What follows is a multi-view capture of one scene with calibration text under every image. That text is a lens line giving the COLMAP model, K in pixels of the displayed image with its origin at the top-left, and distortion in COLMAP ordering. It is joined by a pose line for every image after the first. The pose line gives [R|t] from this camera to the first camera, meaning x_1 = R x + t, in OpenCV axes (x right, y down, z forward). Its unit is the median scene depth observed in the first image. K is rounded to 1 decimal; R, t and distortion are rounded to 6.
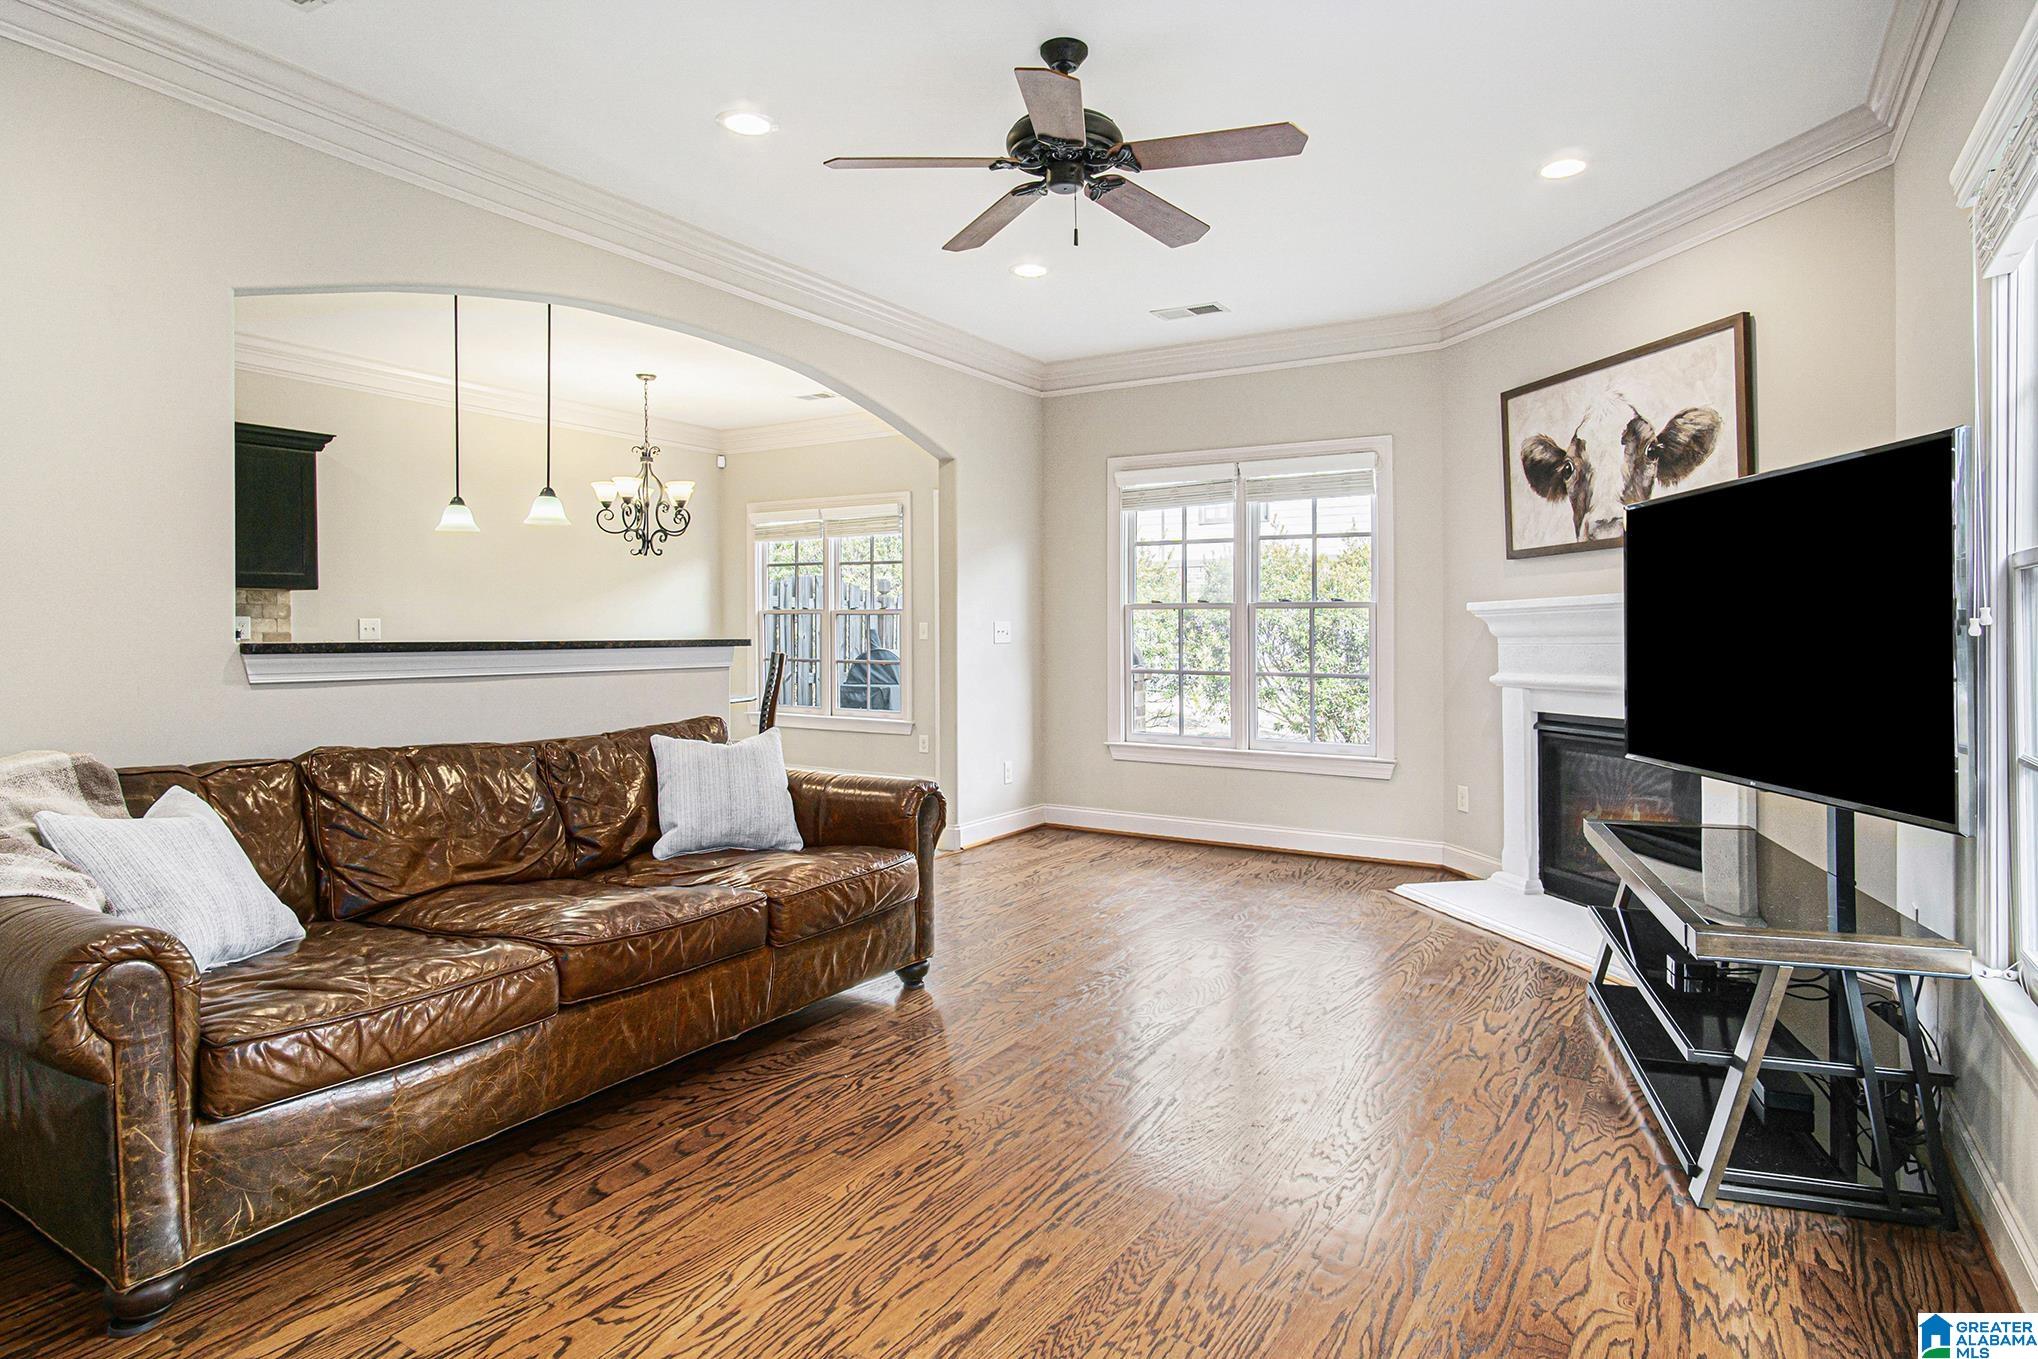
lens RADIAL K [[1127.0, 0, 1023.0], [0, 1127.0, 641.1], [0, 0, 1]] dist [-0.004259, 0.001342]
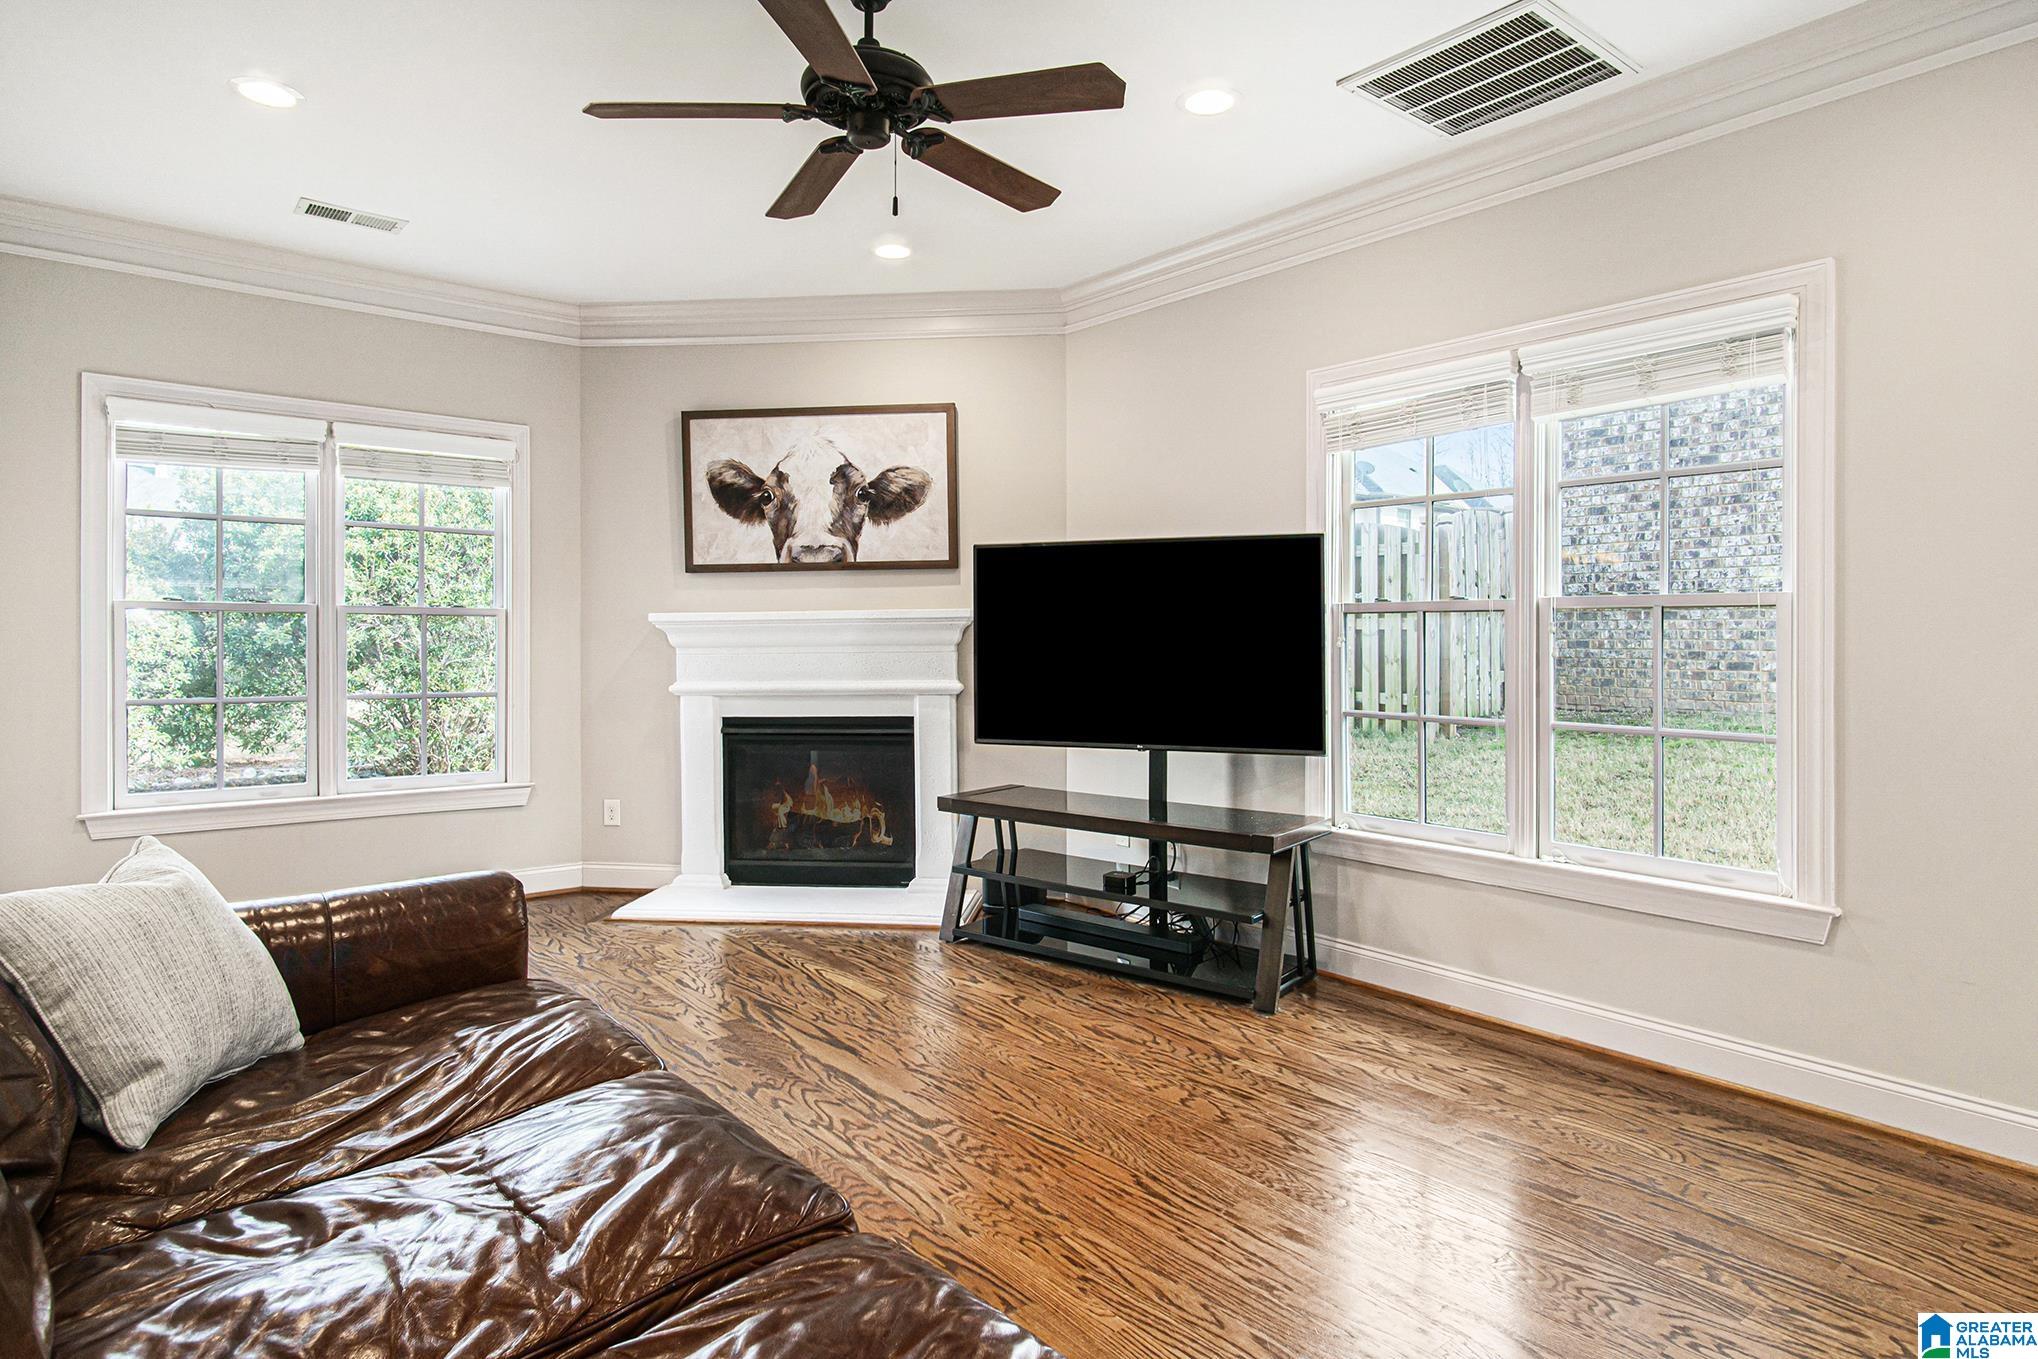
lens RADIAL K [[1127.0, 0, 1030.6], [0, 1127.0, 633.9], [0, 0, 1]] dist [-0.004259, 0.001342]
pose [[0.337109, 0.008583, 0.941426, -0.482250], [0.005604, 0.999922, -0.011122, -0.003127], [-0.941449, 0.009025, 0.337035, 0.386653]]
